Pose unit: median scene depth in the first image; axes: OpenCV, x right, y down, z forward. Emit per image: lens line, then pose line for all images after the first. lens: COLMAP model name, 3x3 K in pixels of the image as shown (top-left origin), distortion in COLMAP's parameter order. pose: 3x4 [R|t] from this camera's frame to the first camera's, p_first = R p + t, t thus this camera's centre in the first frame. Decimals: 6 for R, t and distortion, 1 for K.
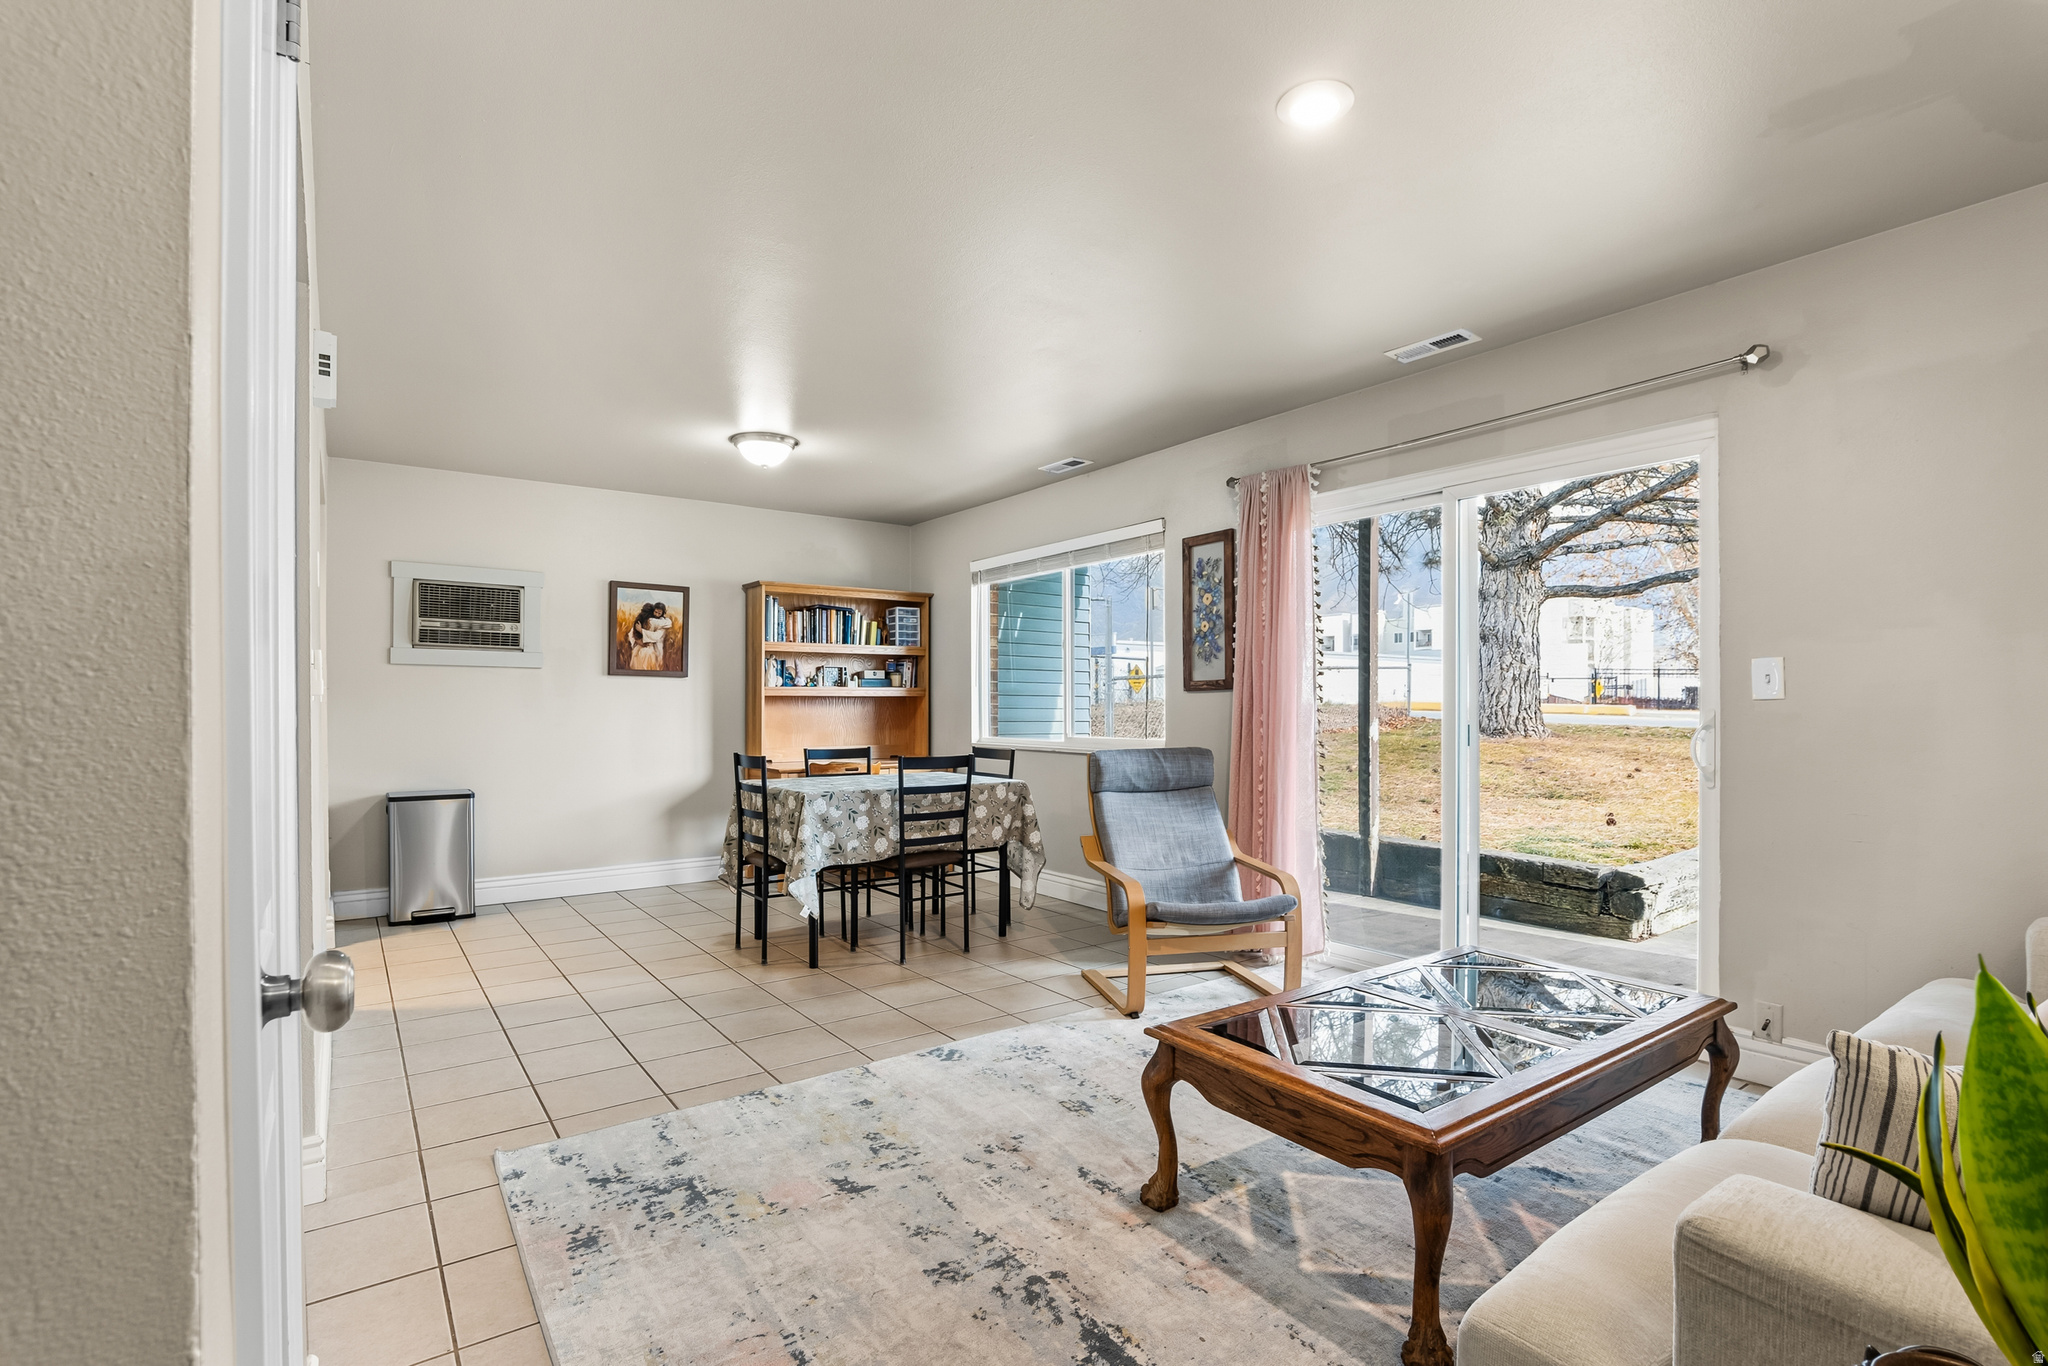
lens RADIAL K [[953.3, 0, 1017.5], [0, 953.3, 702.1], [0, 0, 1]] dist [-0.027828, 0.008100]
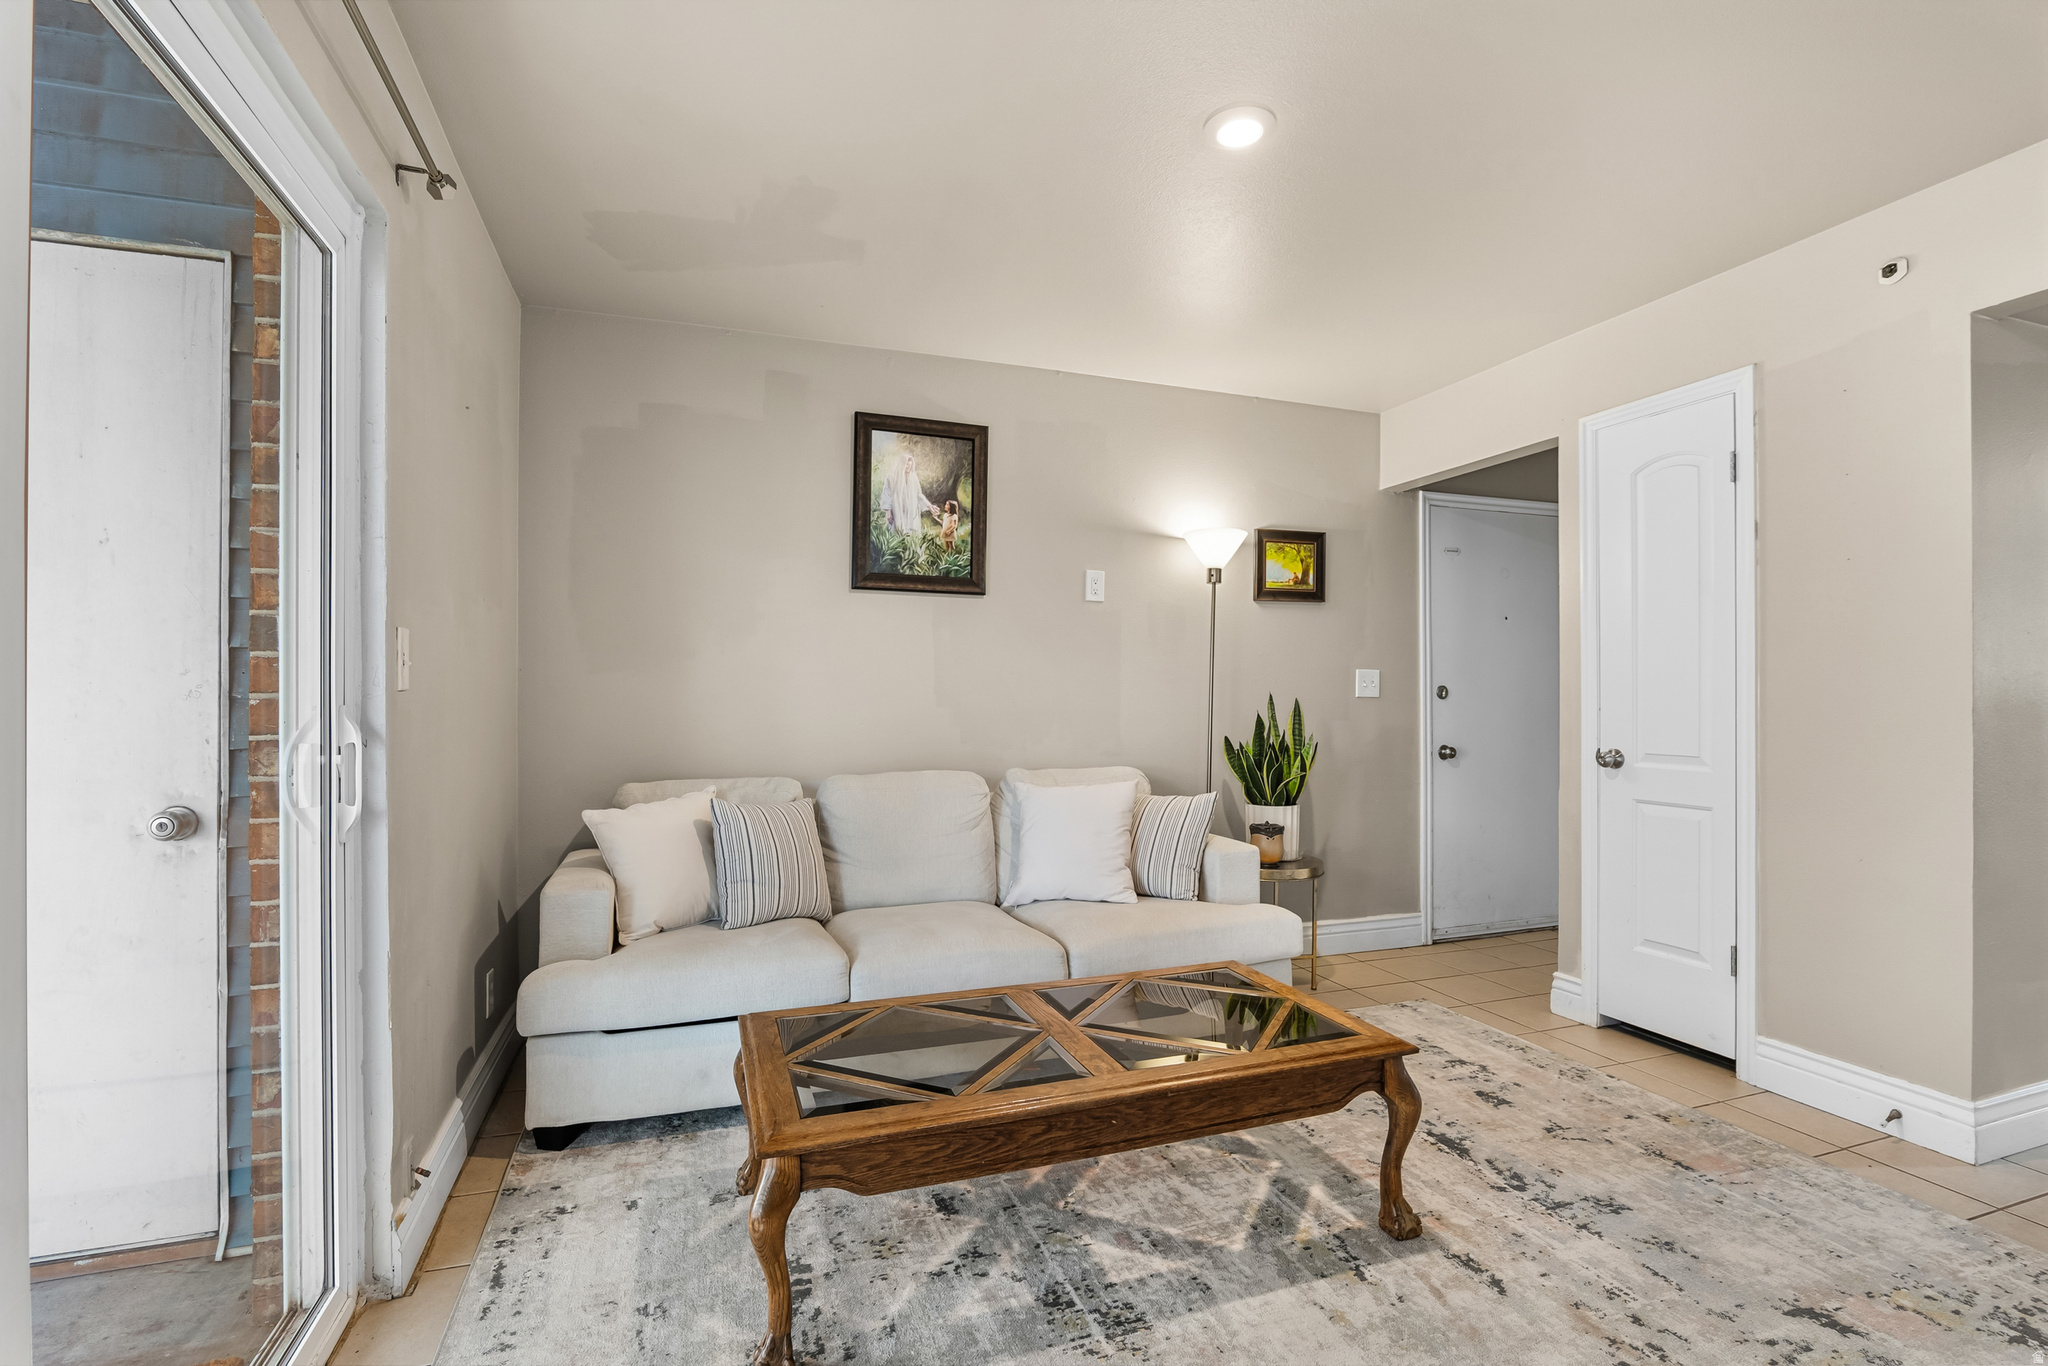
lens RADIAL K [[953.3, 0, 1015.1], [0, 953.3, 683.6], [0, 0, 1]] dist [-0.027828, 0.008100]
pose [[-0.958384, 0.003882, 0.285455, 0.110345], [-0.001184, 0.999845, -0.017572, 0.000843], [-0.285479, -0.017179, -0.958231, 0.900003]]
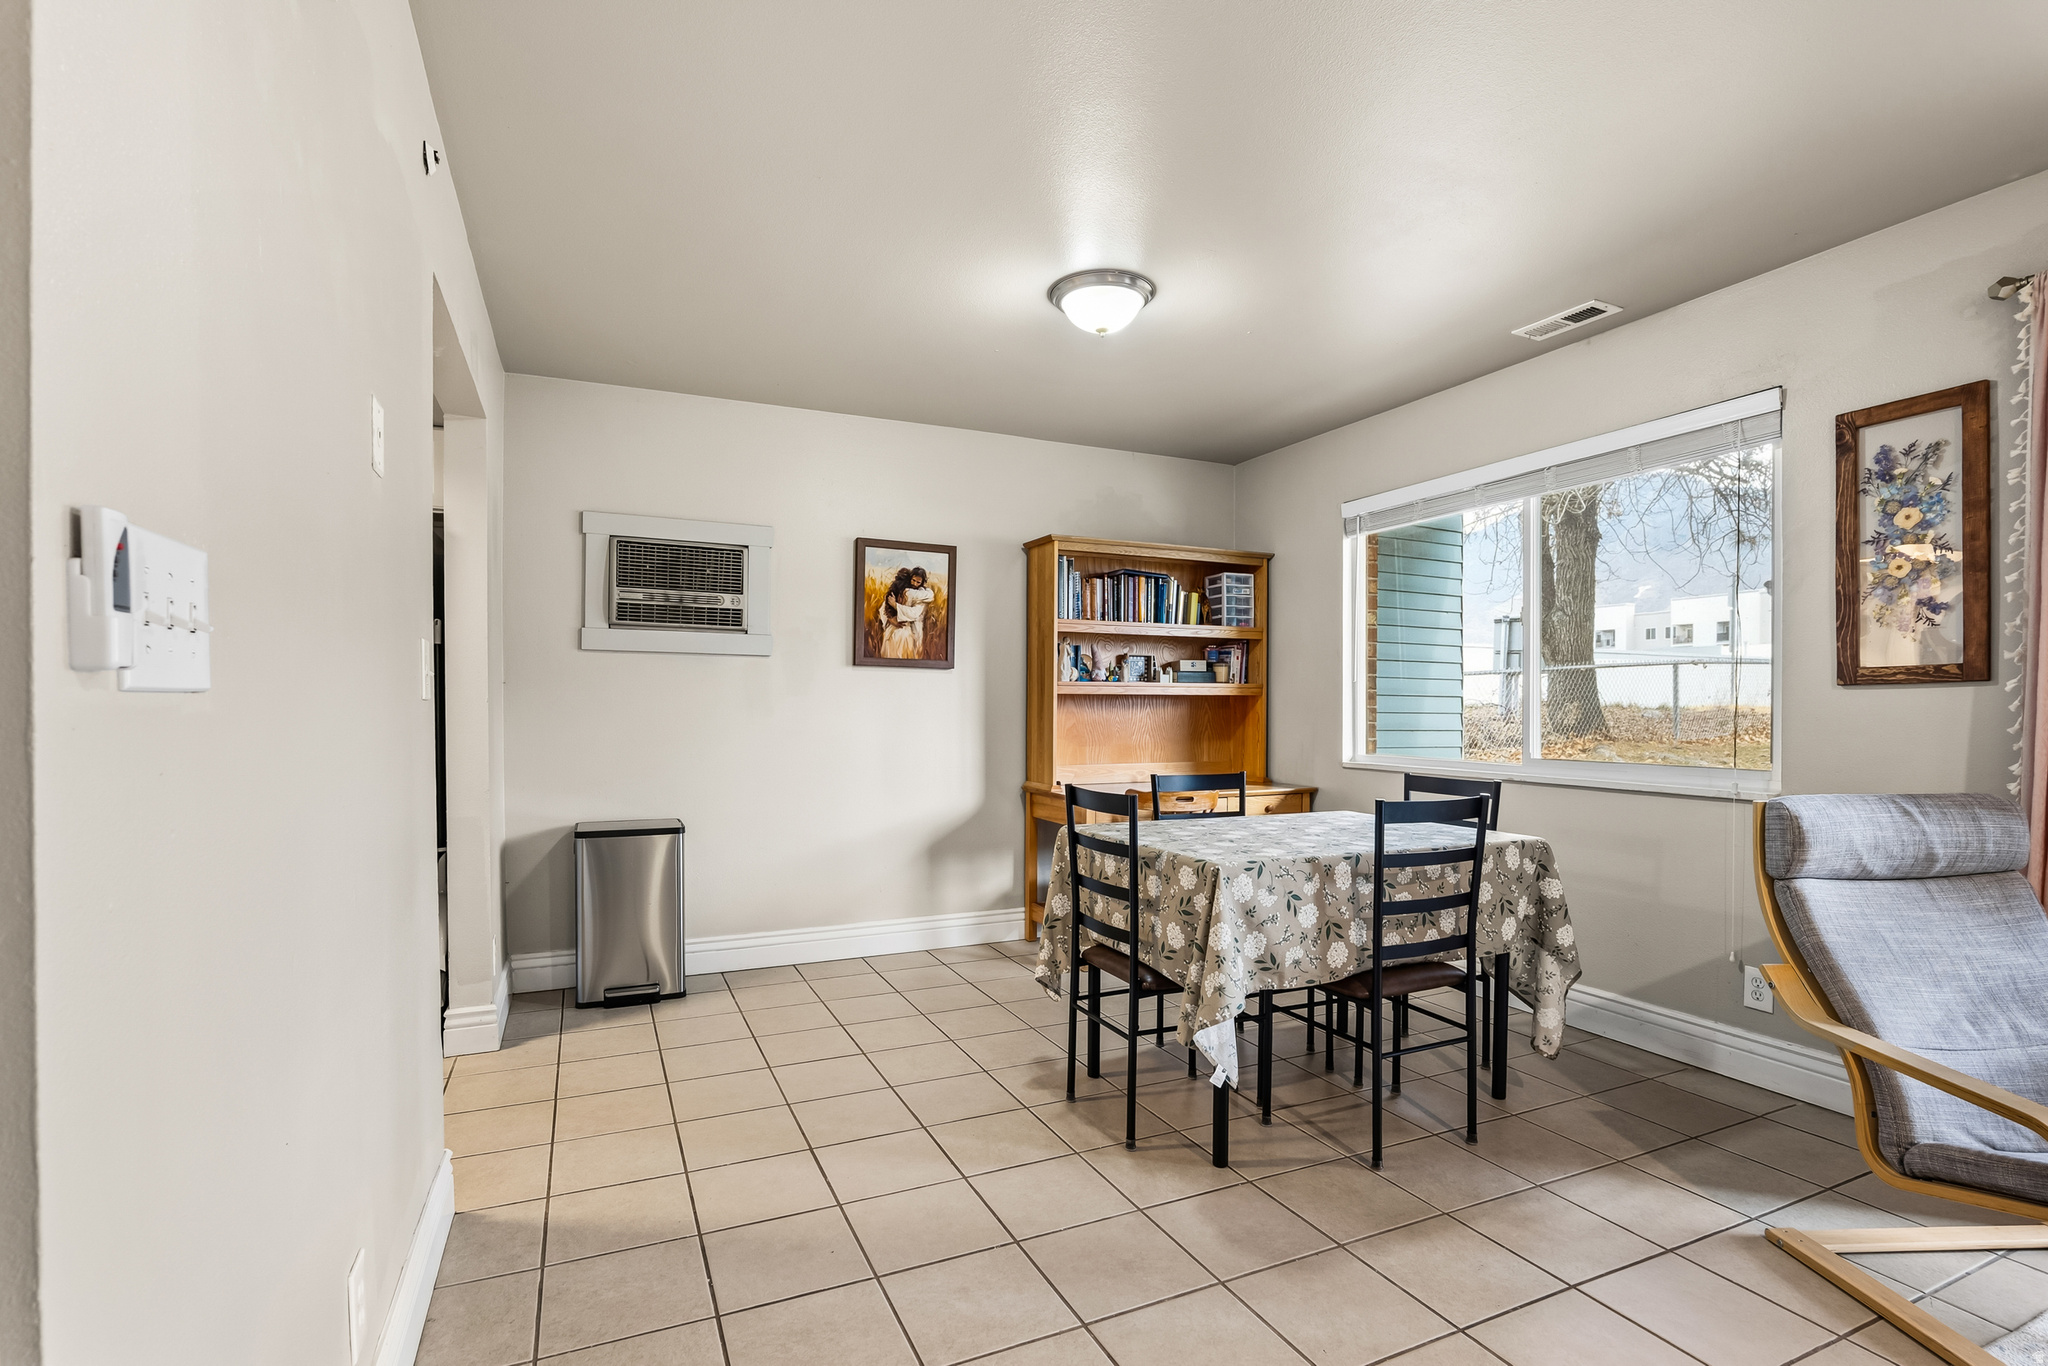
lens RADIAL K [[953.3, 0, 1021.3], [0, 953.3, 713.9], [0, 0, 1]] dist [-0.027828, 0.008100]
pose [[0.980573, 0.005634, -0.196072, -0.191067], [-0.003531, 0.999932, 0.011073, 0.000903], [0.196122, -0.010165, 0.980527, 0.360005]]
